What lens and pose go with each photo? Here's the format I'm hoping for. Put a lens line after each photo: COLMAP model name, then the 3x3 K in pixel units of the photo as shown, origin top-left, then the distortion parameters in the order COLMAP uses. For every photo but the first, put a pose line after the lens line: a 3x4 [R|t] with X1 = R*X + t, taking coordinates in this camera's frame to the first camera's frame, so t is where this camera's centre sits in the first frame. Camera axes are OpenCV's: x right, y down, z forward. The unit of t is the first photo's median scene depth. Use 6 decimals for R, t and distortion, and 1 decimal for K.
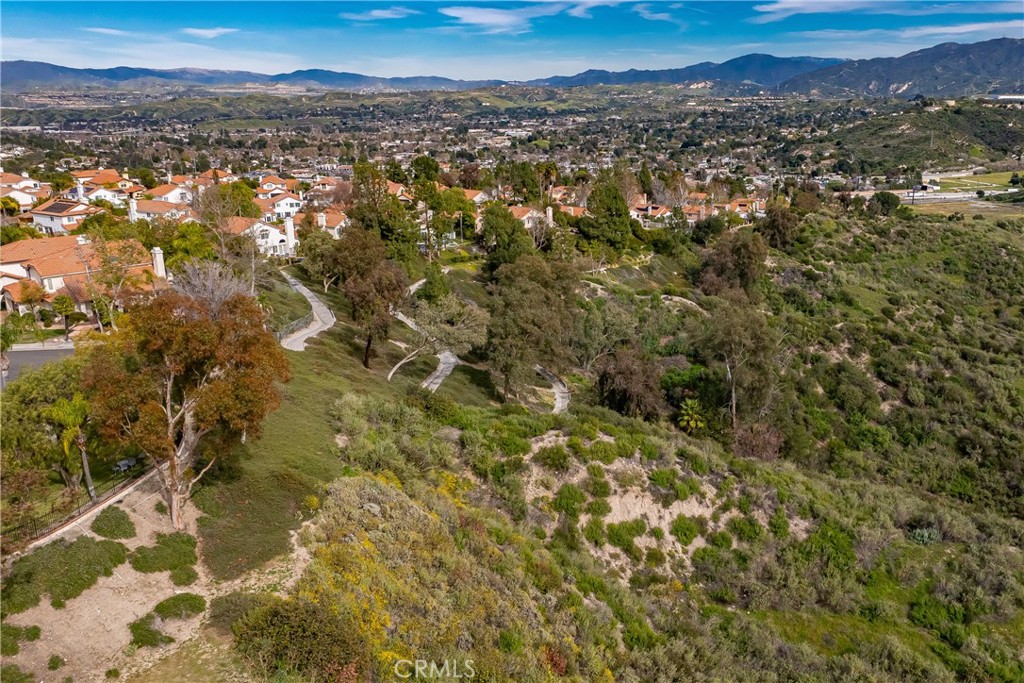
lens RADIAL K [[977.1, 0, 542.5], [0, 977.1, 343.8], [0, 0, 1]] dist [0.009645, -0.003078]
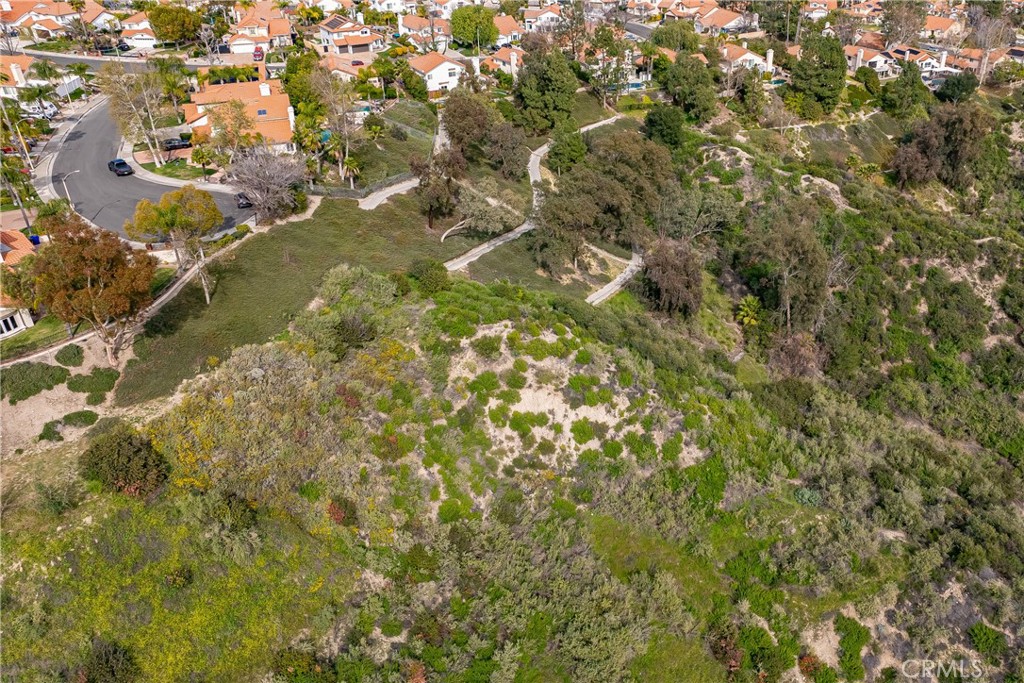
lens RADIAL K [[977.1, 0, 542.5], [0, 977.1, 343.8], [0, 0, 1]] dist [0.009645, -0.003078]
pose [[0.866851, 0.230871, -0.441891, 0.598568], [-0.102170, 0.949772, 0.295796, -0.247930], [0.487986, -0.211263, 0.846899, 0.020425]]
